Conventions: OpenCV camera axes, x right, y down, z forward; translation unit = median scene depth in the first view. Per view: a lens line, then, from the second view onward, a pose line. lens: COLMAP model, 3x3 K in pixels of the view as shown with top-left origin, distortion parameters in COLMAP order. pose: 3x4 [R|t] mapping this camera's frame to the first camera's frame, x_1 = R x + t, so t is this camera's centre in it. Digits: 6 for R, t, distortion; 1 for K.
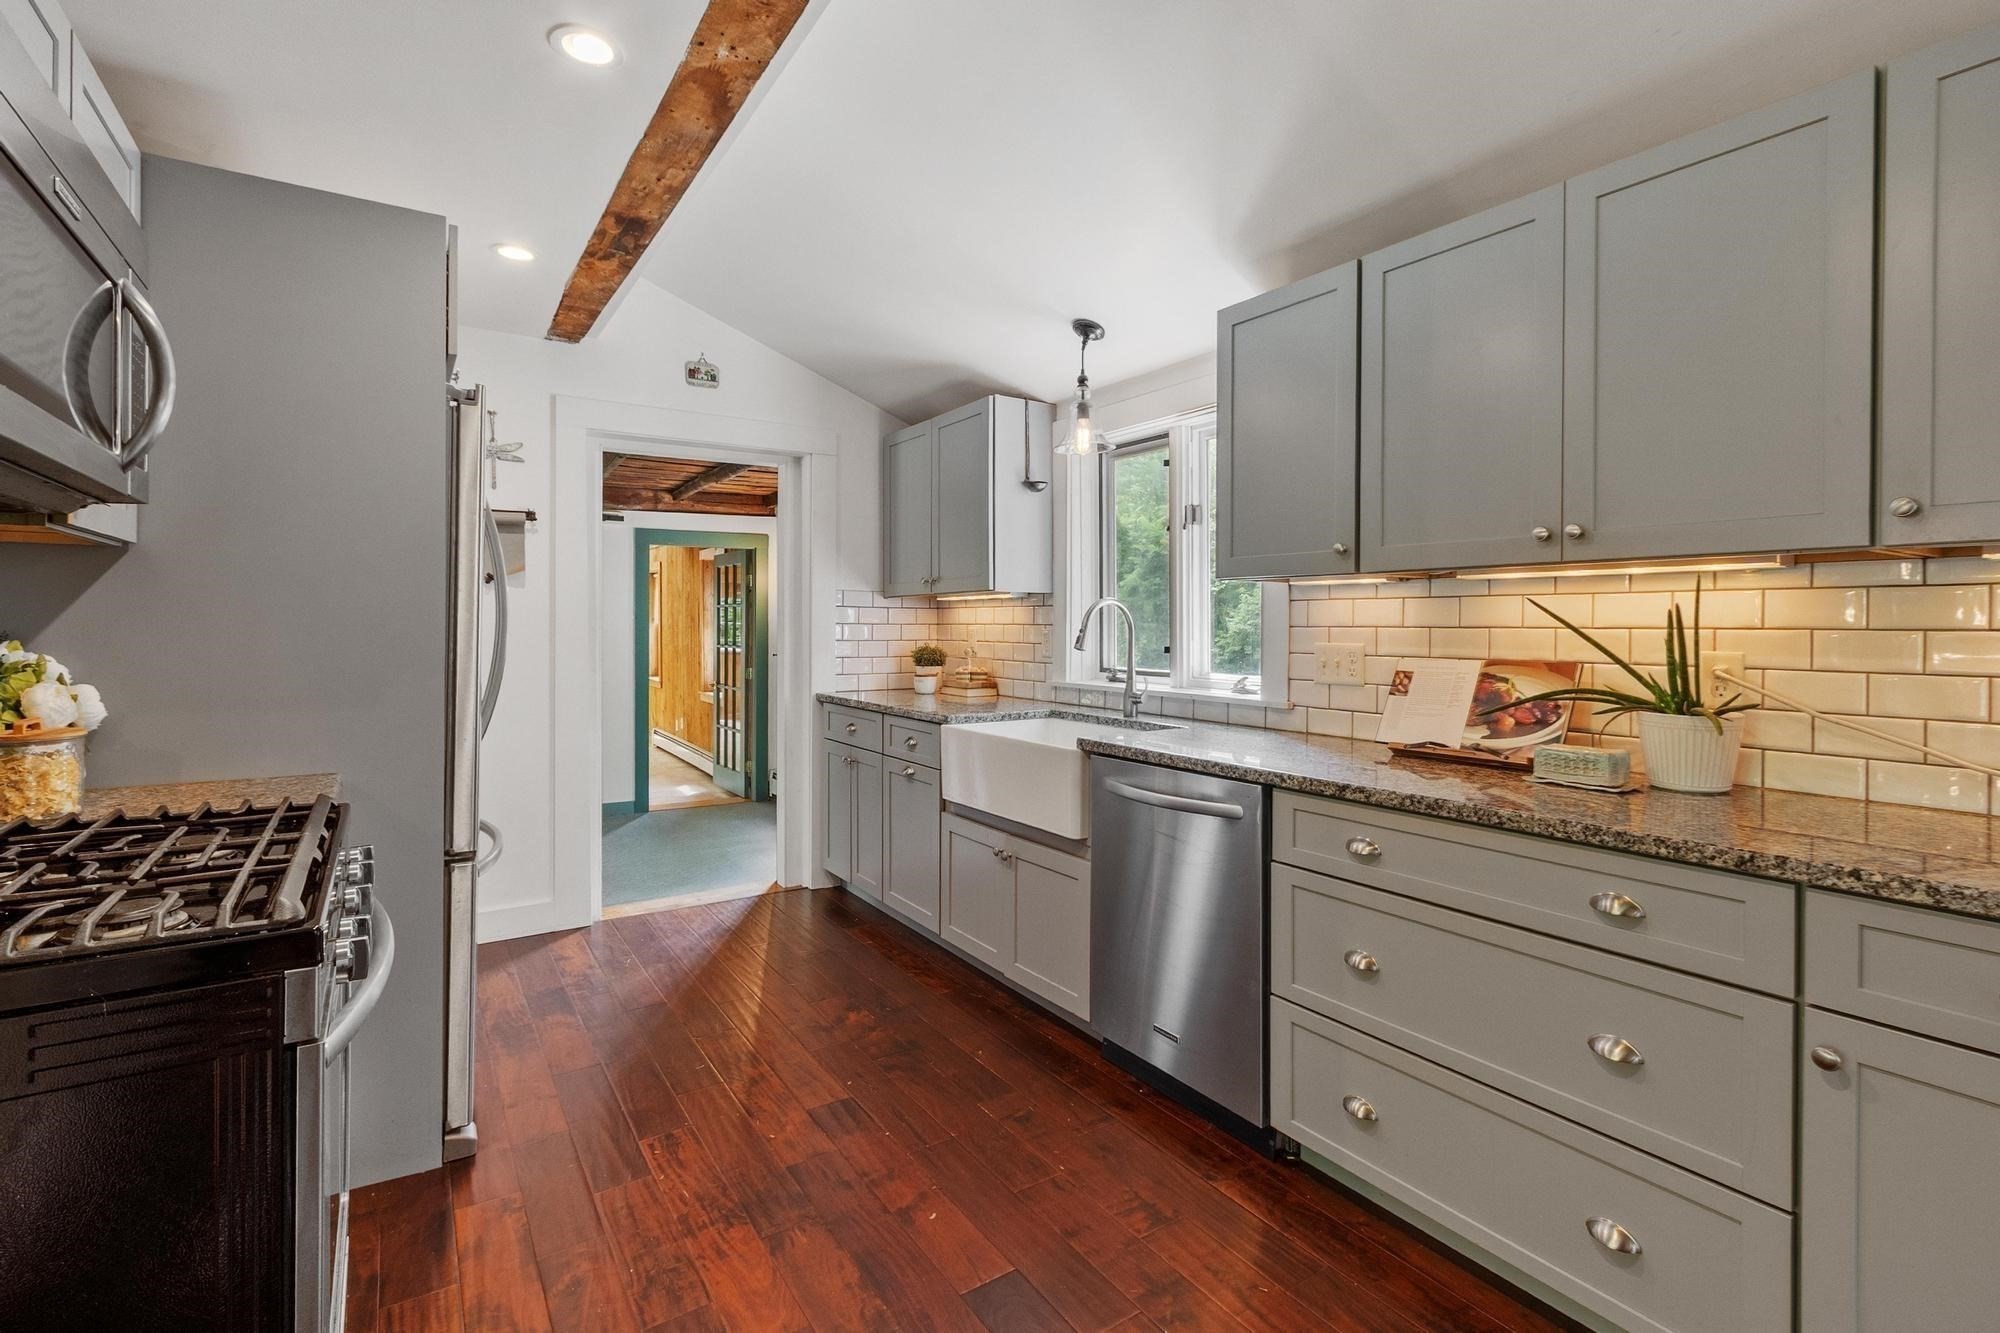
lens RADIAL K [[928.5, 0, 968.7], [0, 928.5, 631.9], [0, 0, 1]] dist [0.002115, 0.000424]
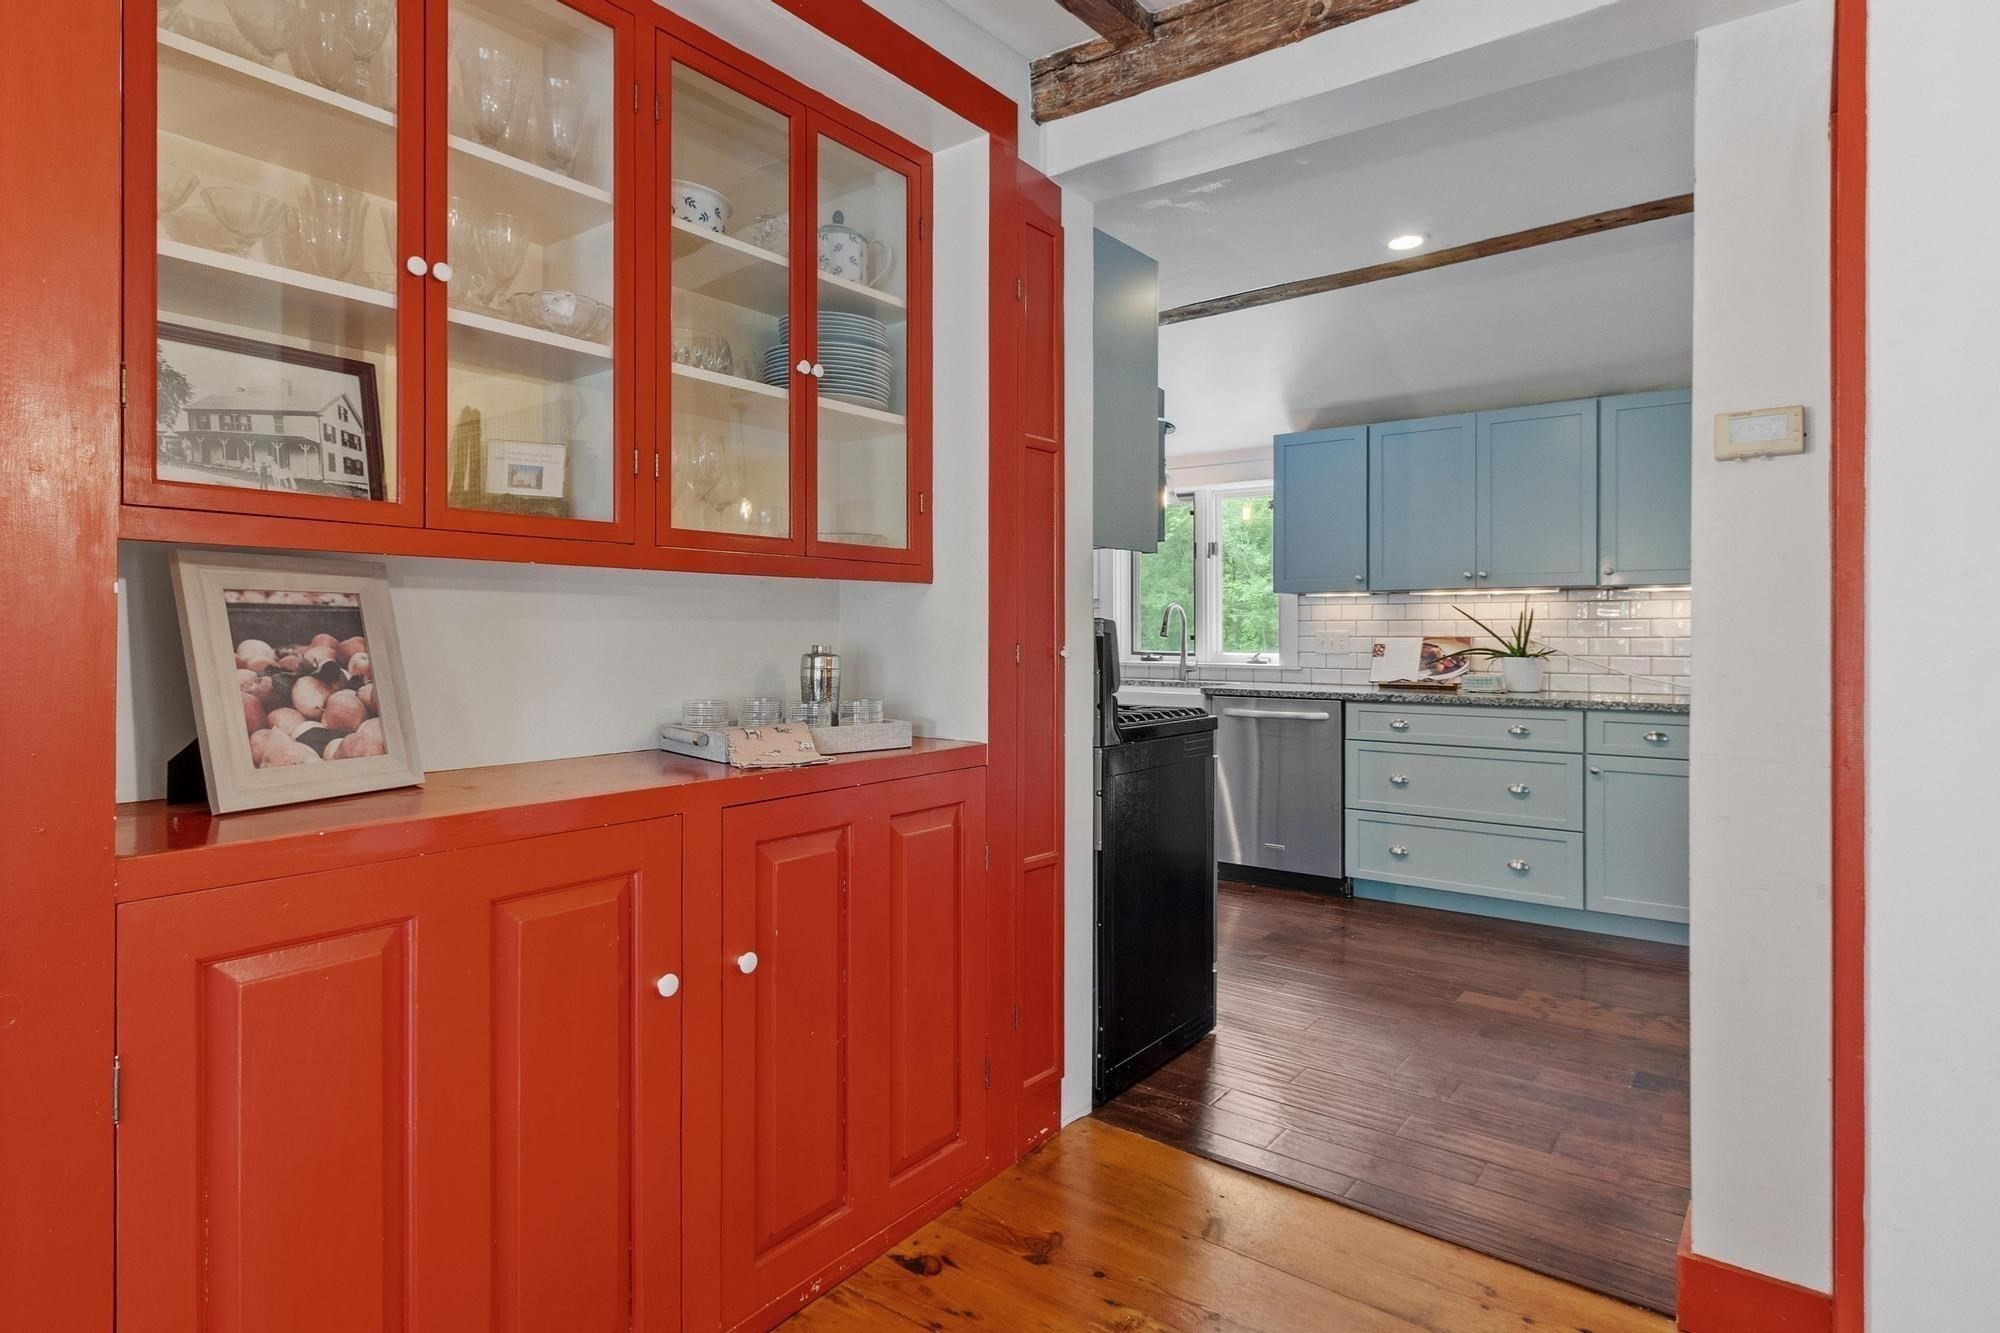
lens RADIAL K [[1094.9, 0, 977.1], [0, 1094.9, 646.0], [0, 0, 1]] dist [0.009501, 0.000858]
pose [[0.937454, -0.002680, 0.348100, -0.935491], [0.002274, 0.999996, 0.001573, 0.036737], [-0.348102, -0.000683, 0.937456, -0.688706]]
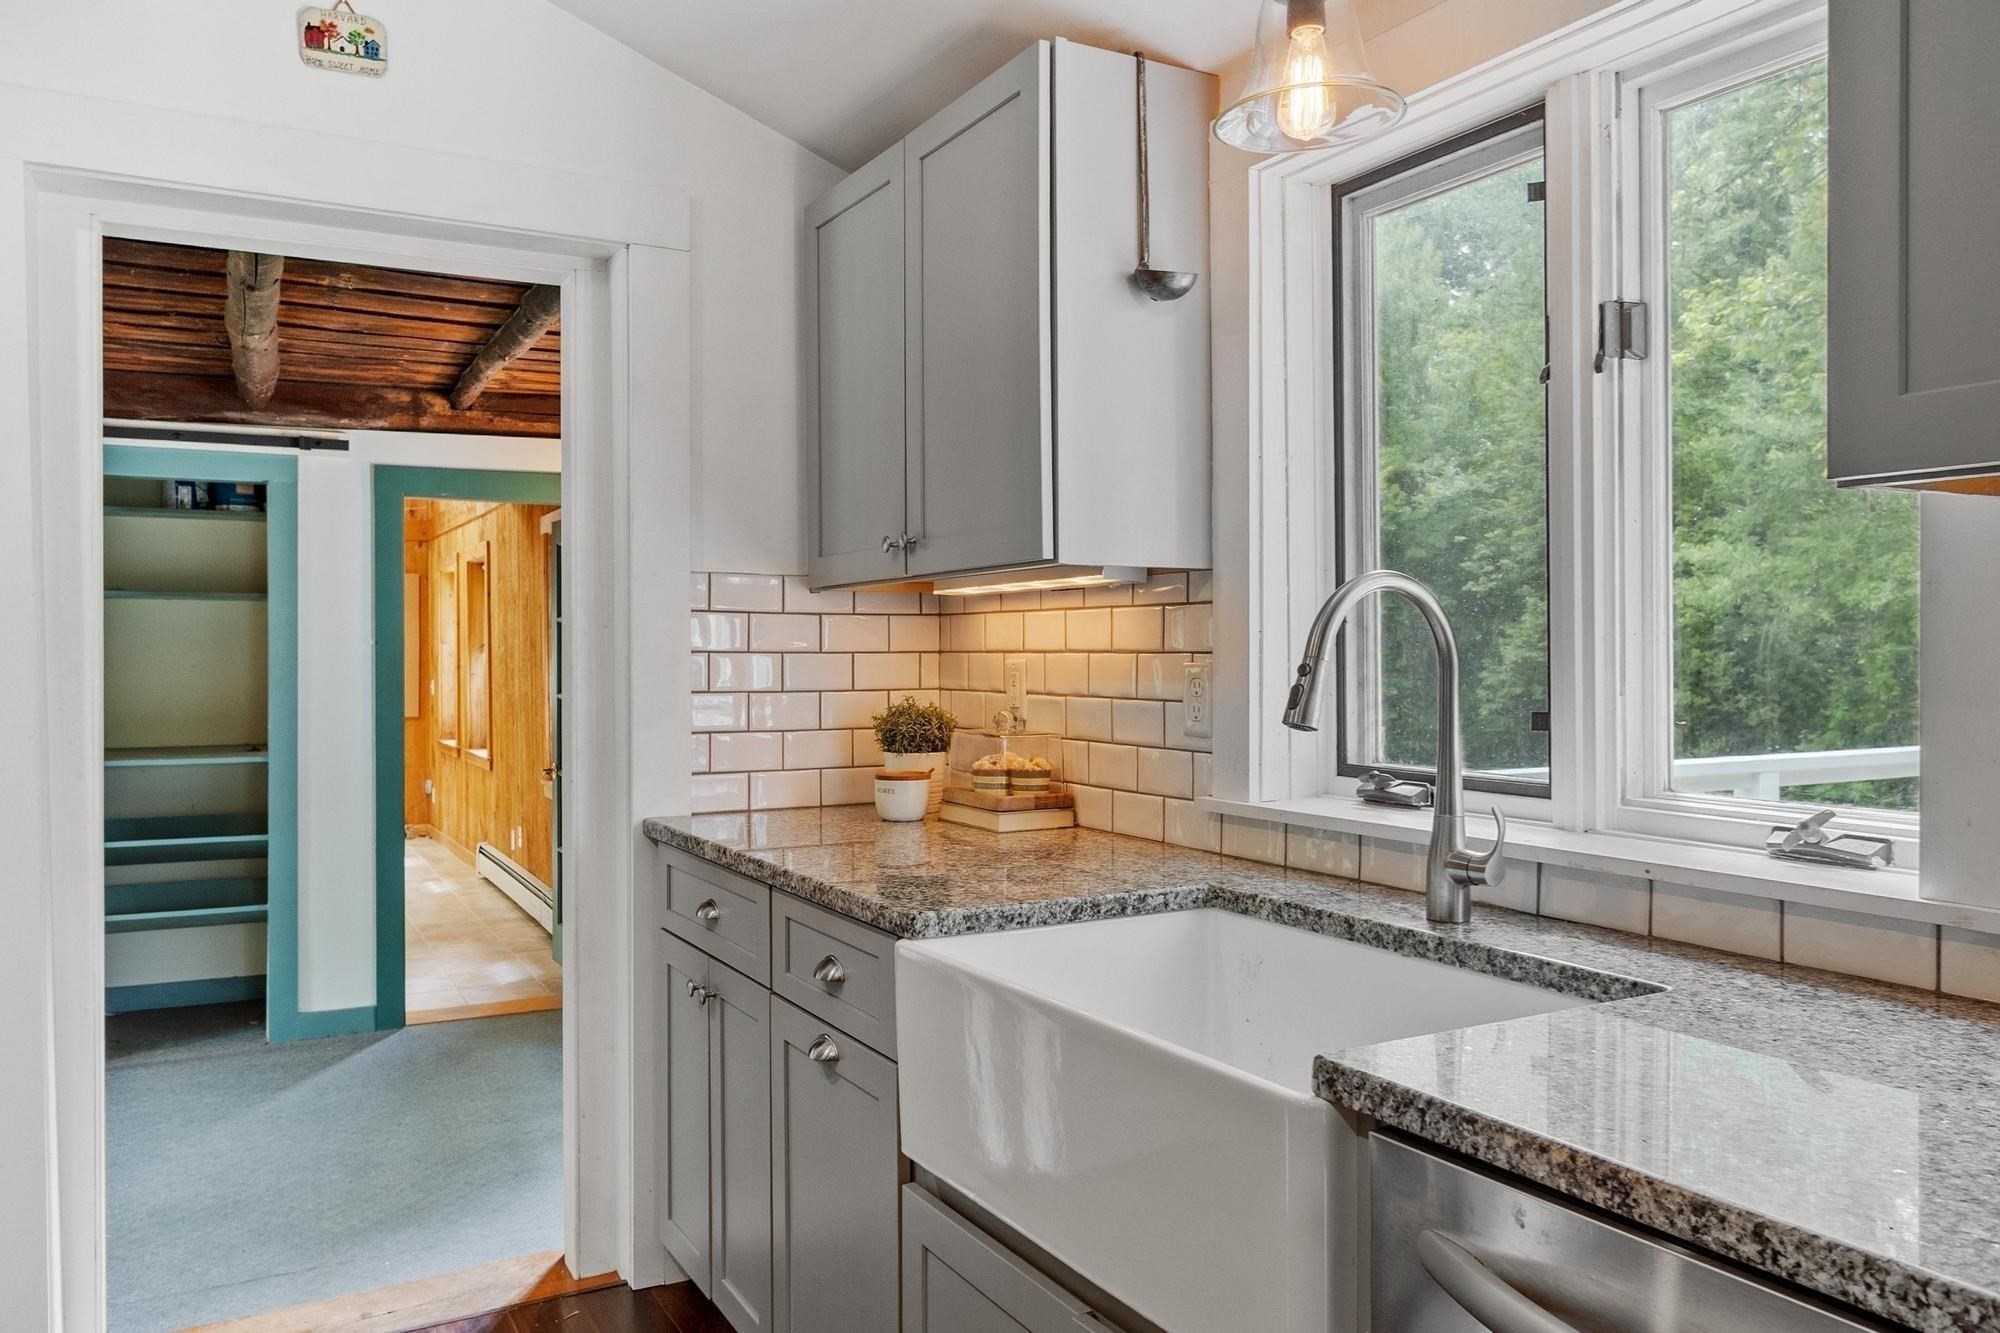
lens RADIAL K [[1458.4, 0, 1003.7], [0, 1458.4, 664.6], [0, 0, 1]] dist [0.015426, -0.016791]
pose [[0.998995, -0.005552, -0.044487, 0.043886], [0.005580, 0.999984, 0.000517, -0.004367], [0.044484, -0.000765, 0.999010, 0.558394]]
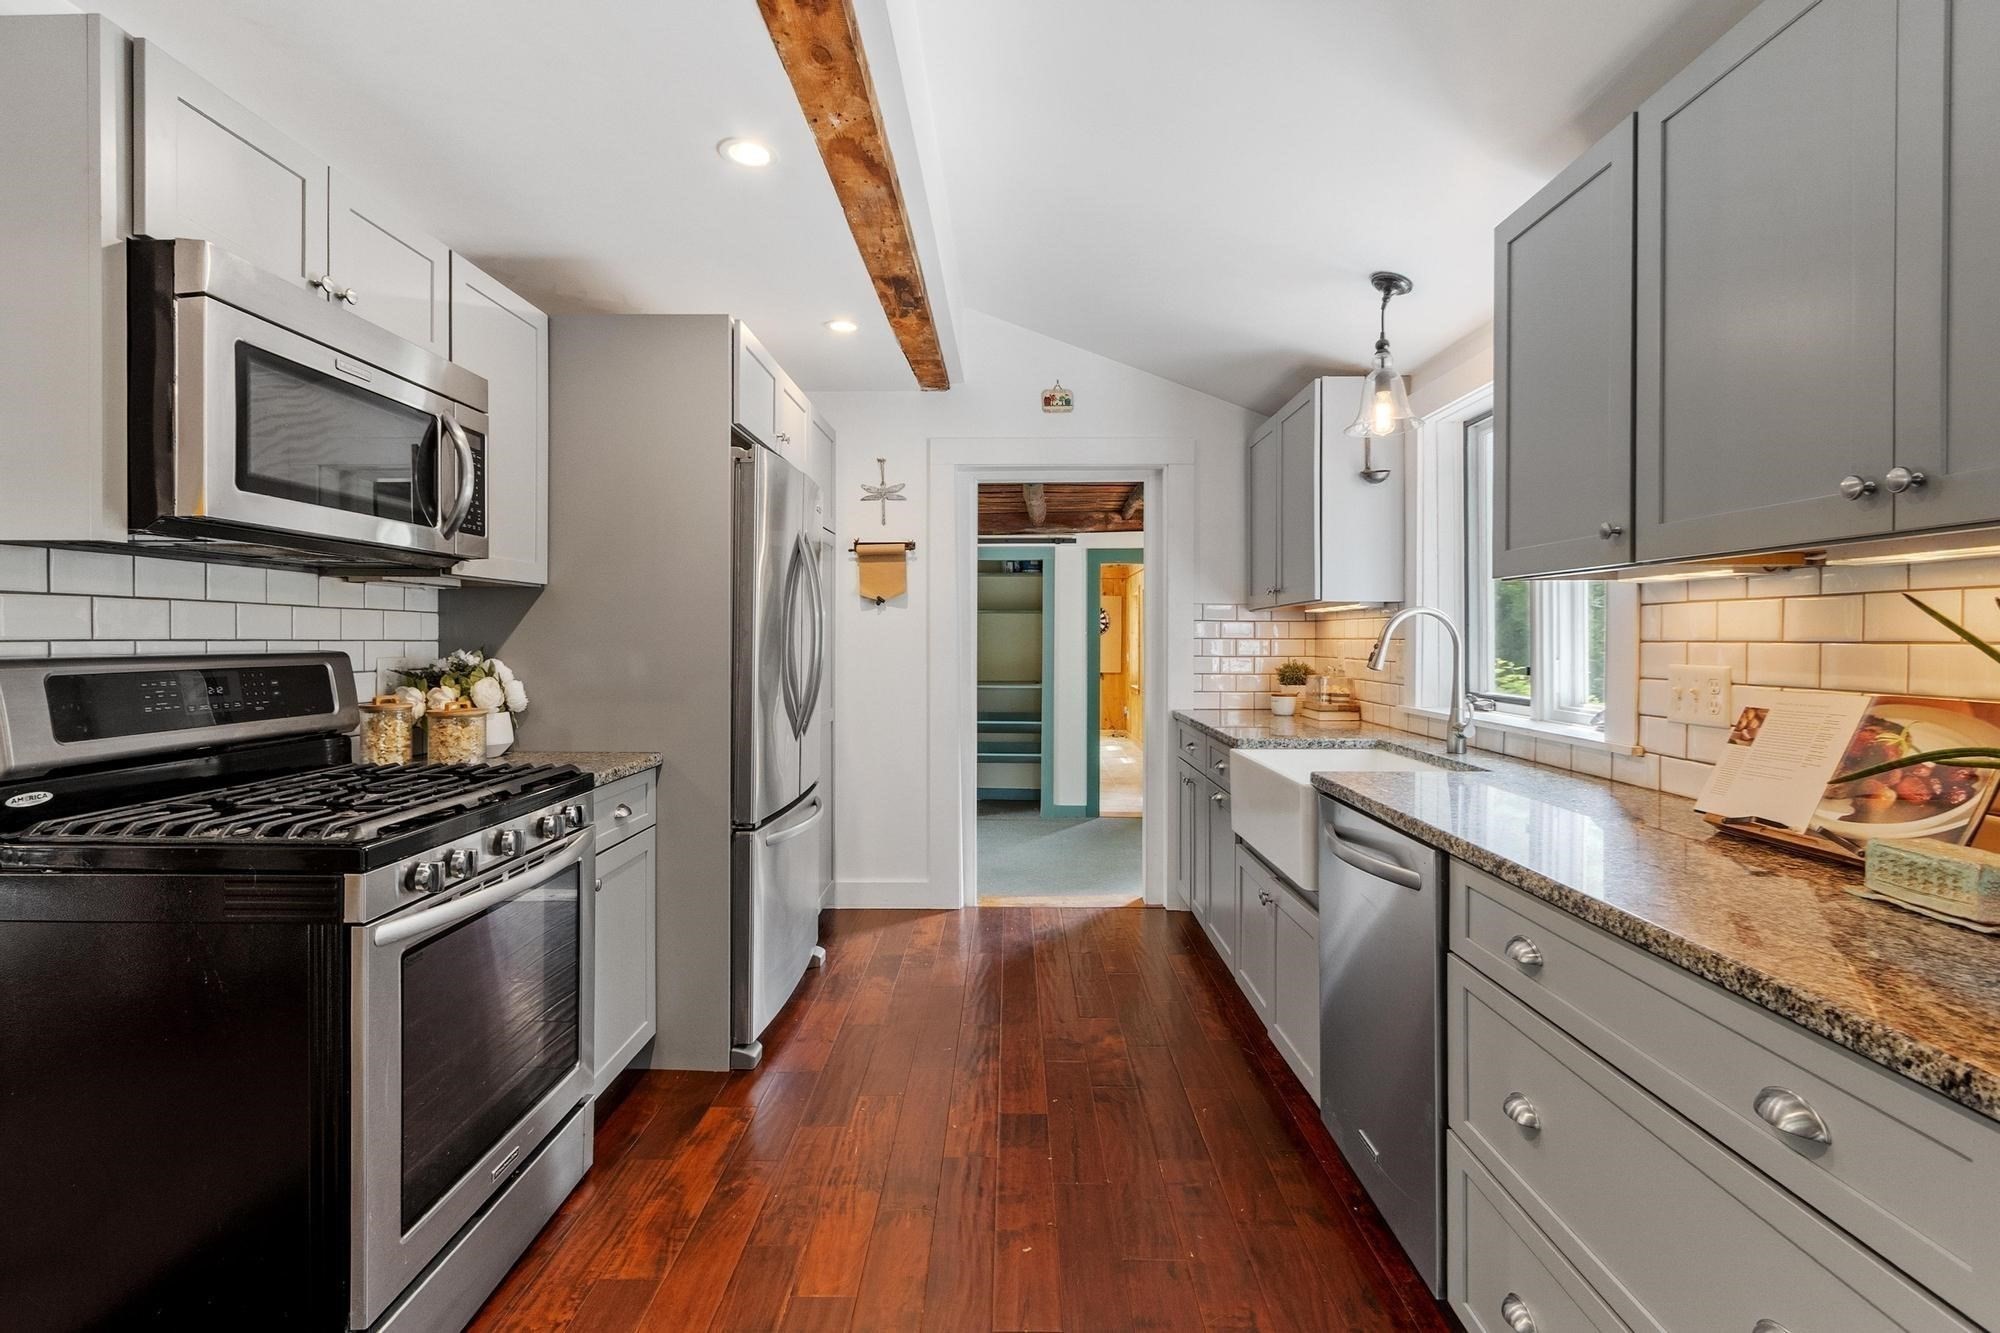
lens RADIAL K [[928.5, 0, 978.2], [0, 928.5, 647.8], [0, 0, 1]] dist [0.002115, 0.000424]
pose [[0.827016, 0.003281, -0.562169, 0.342544], [-0.002781, 0.999995, 0.001746, -0.000310], [0.562172, 0.000120, 0.827021, 0.125617]]
